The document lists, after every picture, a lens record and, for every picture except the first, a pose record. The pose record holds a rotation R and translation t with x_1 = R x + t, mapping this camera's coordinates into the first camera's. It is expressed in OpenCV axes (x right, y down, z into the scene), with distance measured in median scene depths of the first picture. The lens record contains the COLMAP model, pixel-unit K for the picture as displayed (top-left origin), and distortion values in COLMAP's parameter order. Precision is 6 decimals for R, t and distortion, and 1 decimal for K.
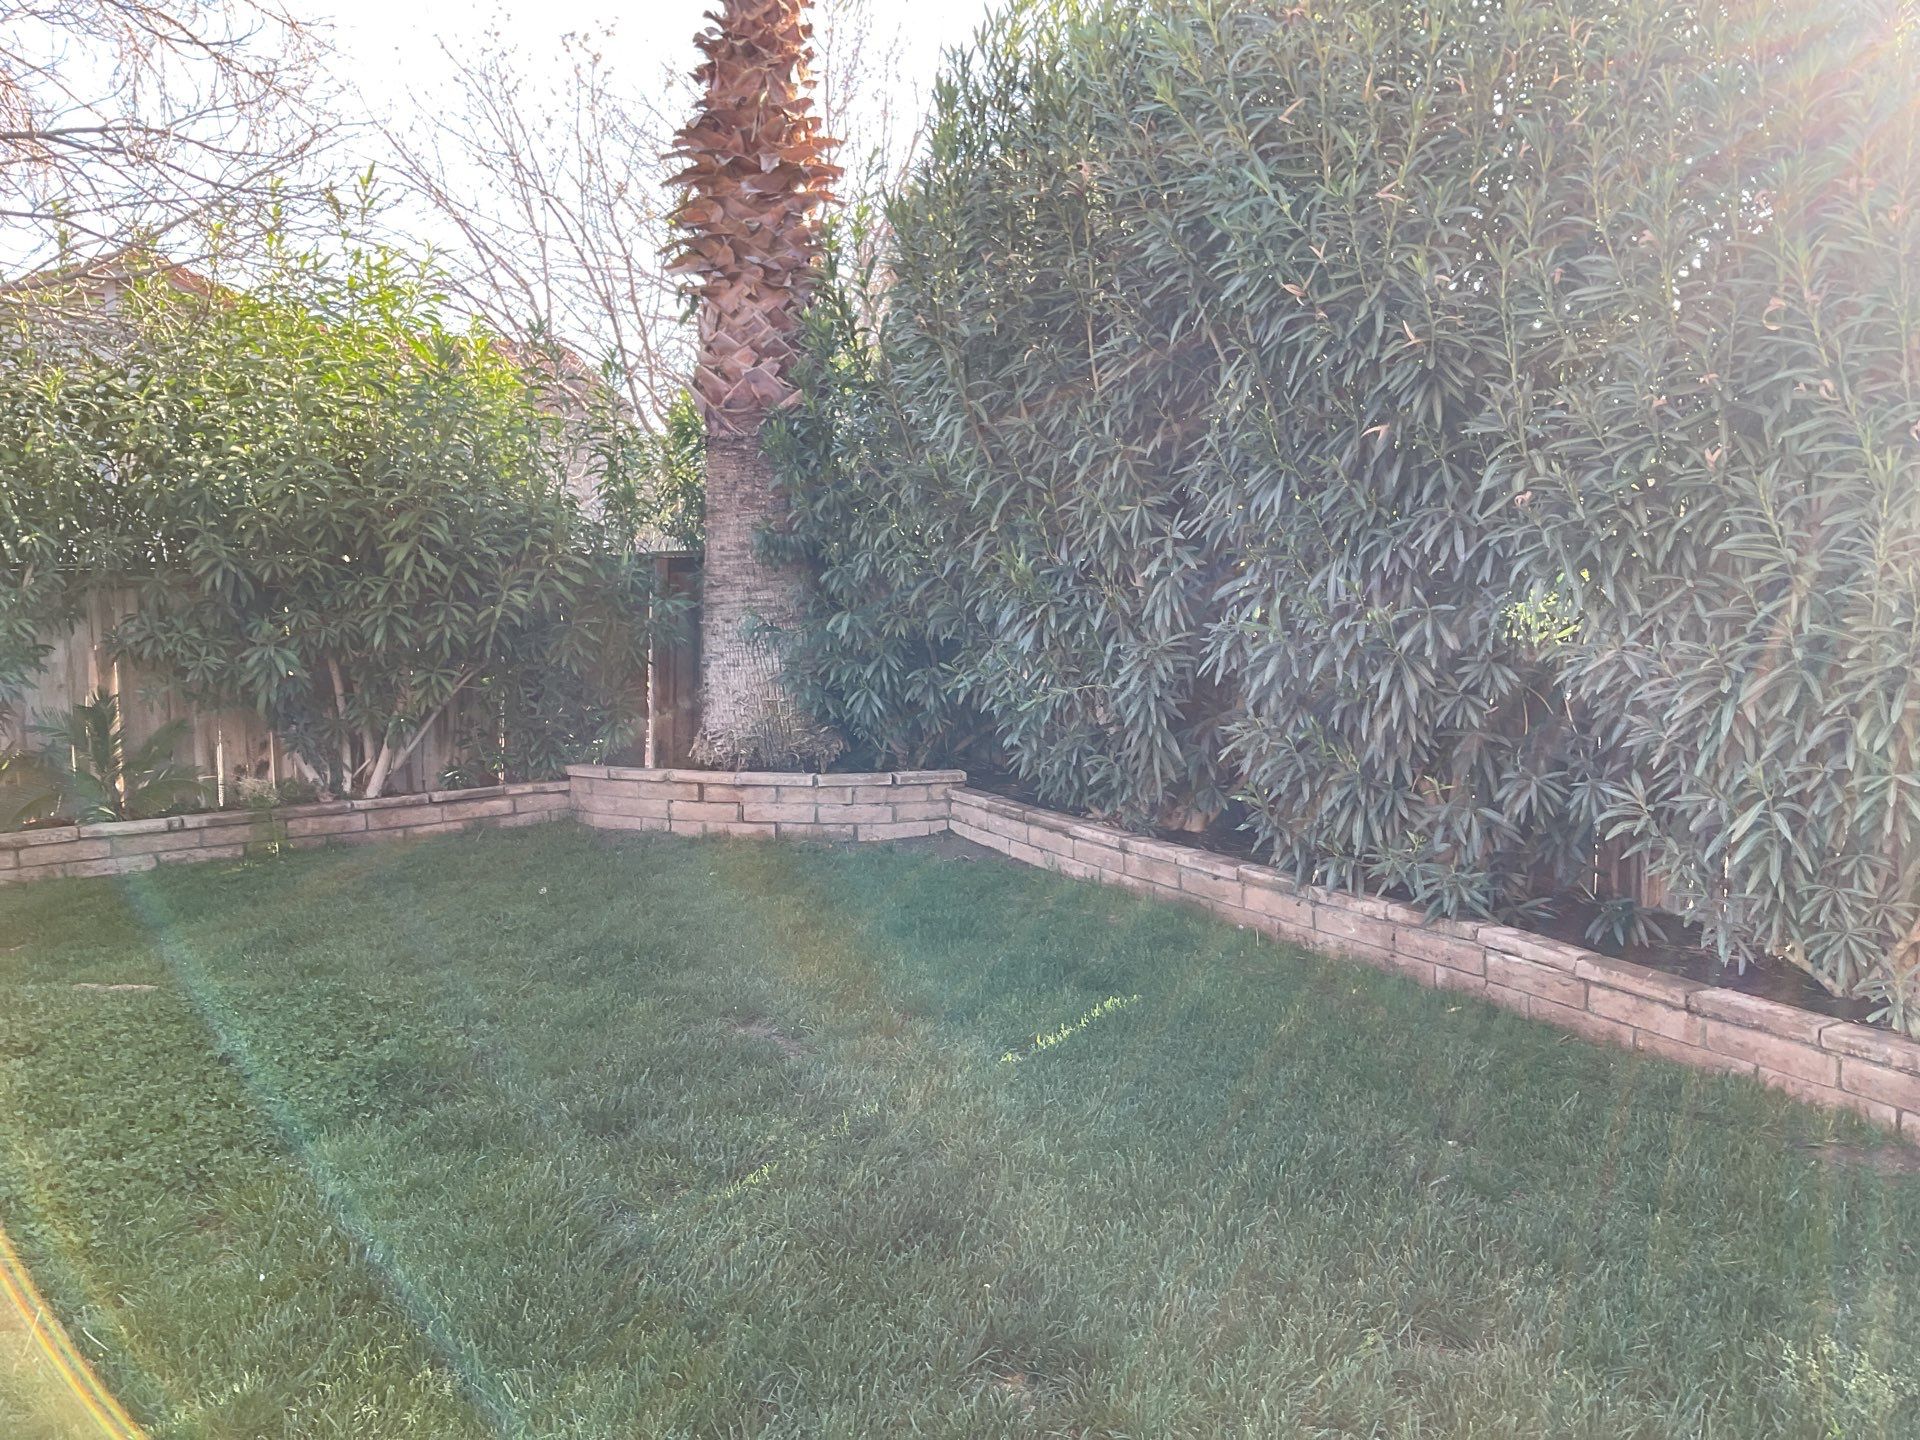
lens RADIAL K [[1571.6, 0, 960.0], [0, 1571.6, 720.0], [0, 0, 1]] dist [0.038634, -0.083024]
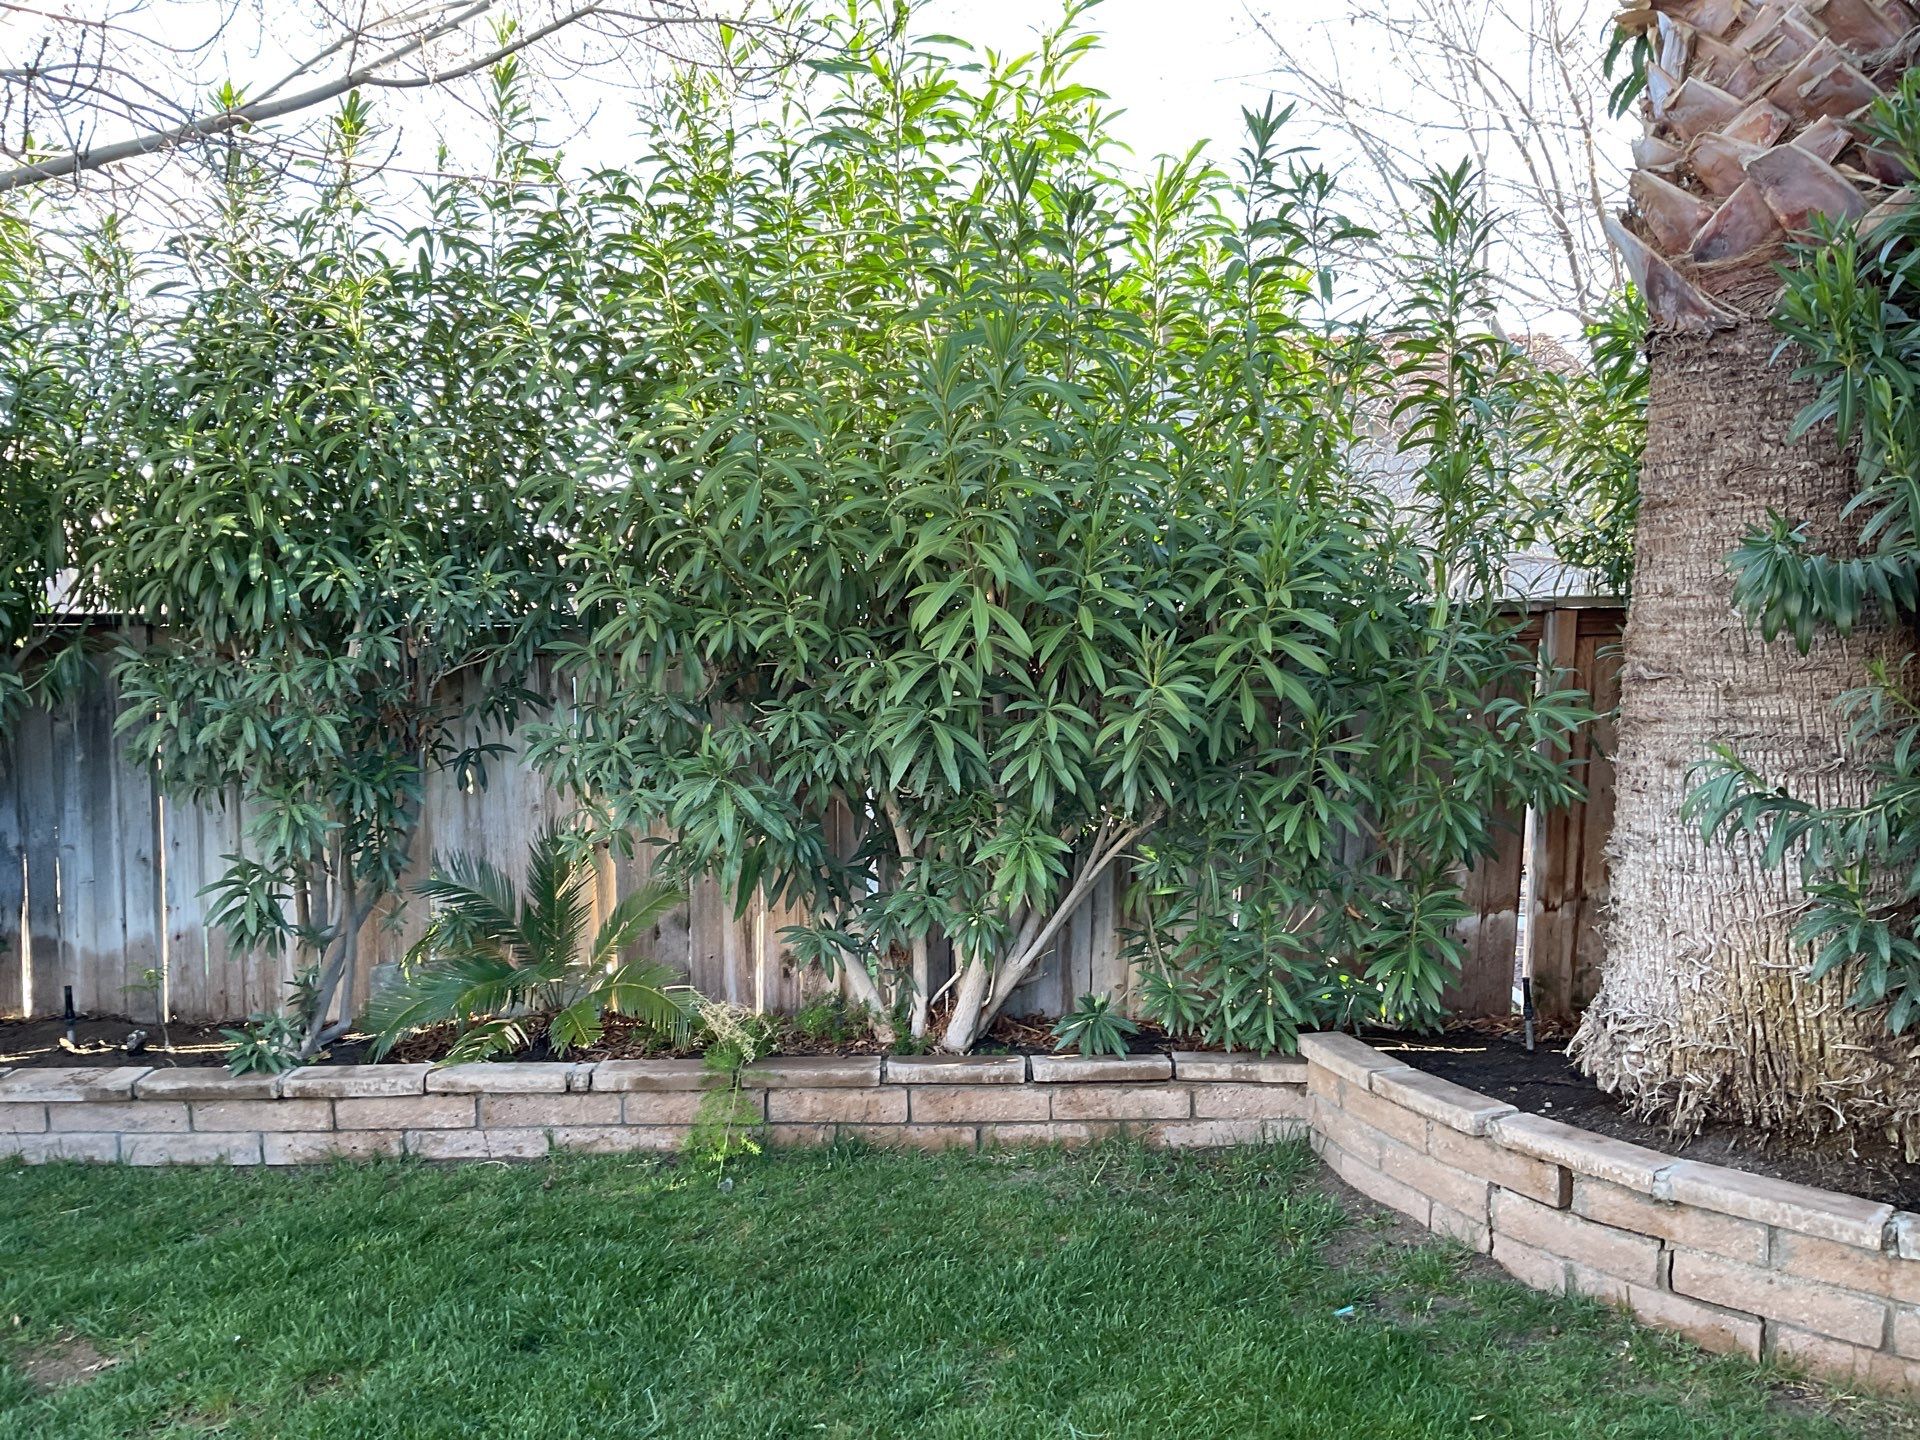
lens RADIAL K [[1595.3, 0, 948.0], [0, 1595.3, 719.3], [0, 0, 1]] dist [0.037032, -0.054288]
pose [[0.813038, 0.047667, -0.580255, -0.057039], [-0.061523, 0.998097, -0.004213, -0.061935], [0.578950, 0.039124, 0.814424, 0.543847]]
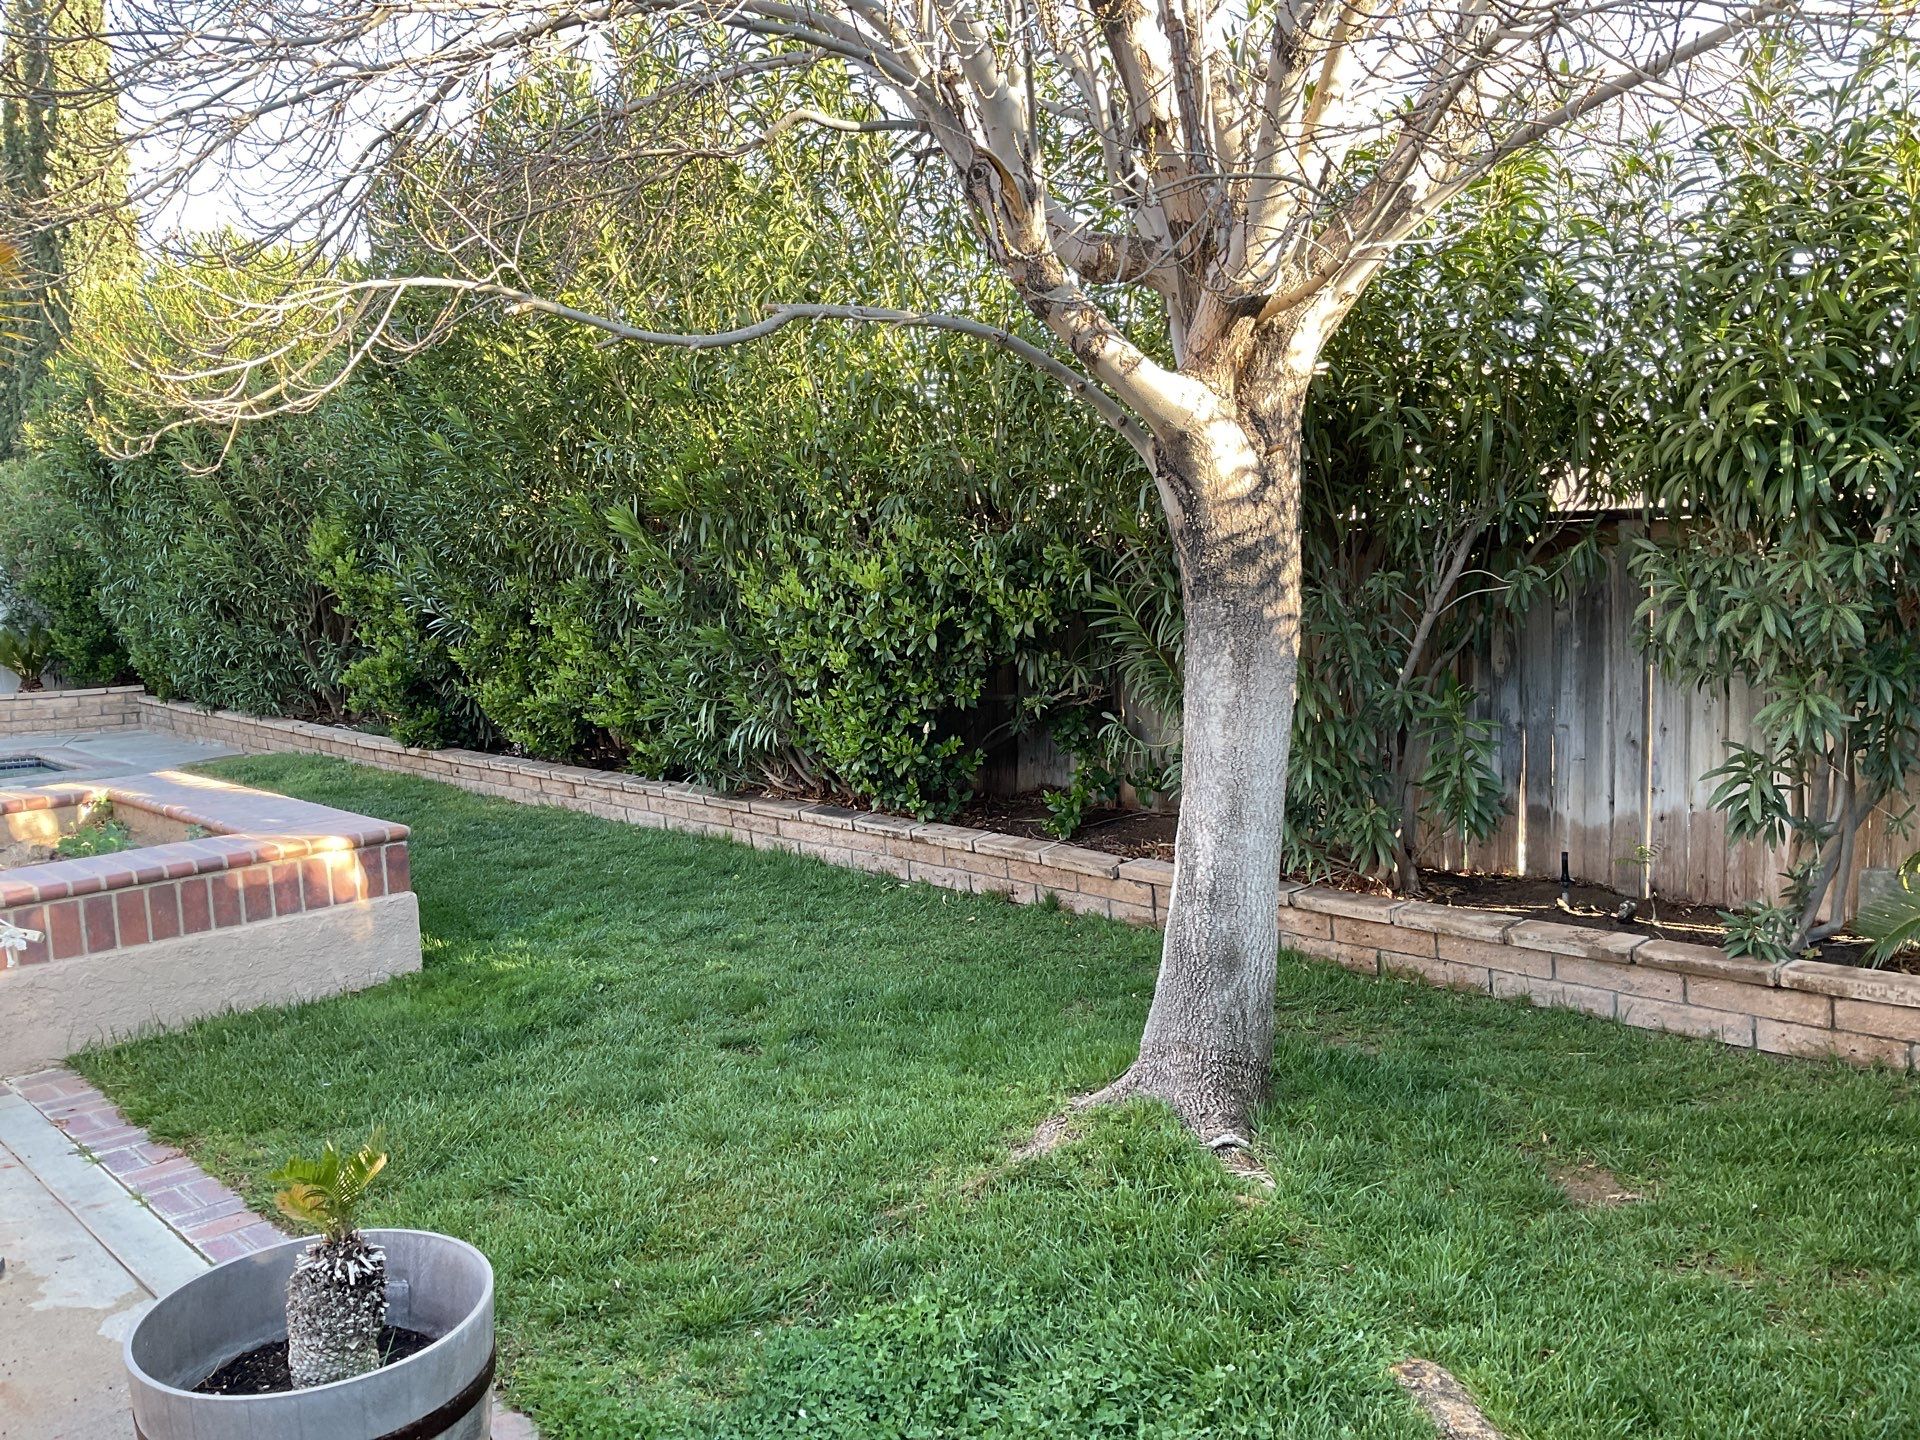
lens RADIAL K [[1595.3, 0, 948.0], [0, 1595.3, 719.3], [0, 0, 1]] dist [0.037032, -0.054288]
pose [[0.137856, 0.115109, -0.983741, -0.062112], [-0.052780, 0.992666, 0.108757, -0.057307], [0.989045, 0.036929, 0.142920, 0.503144]]
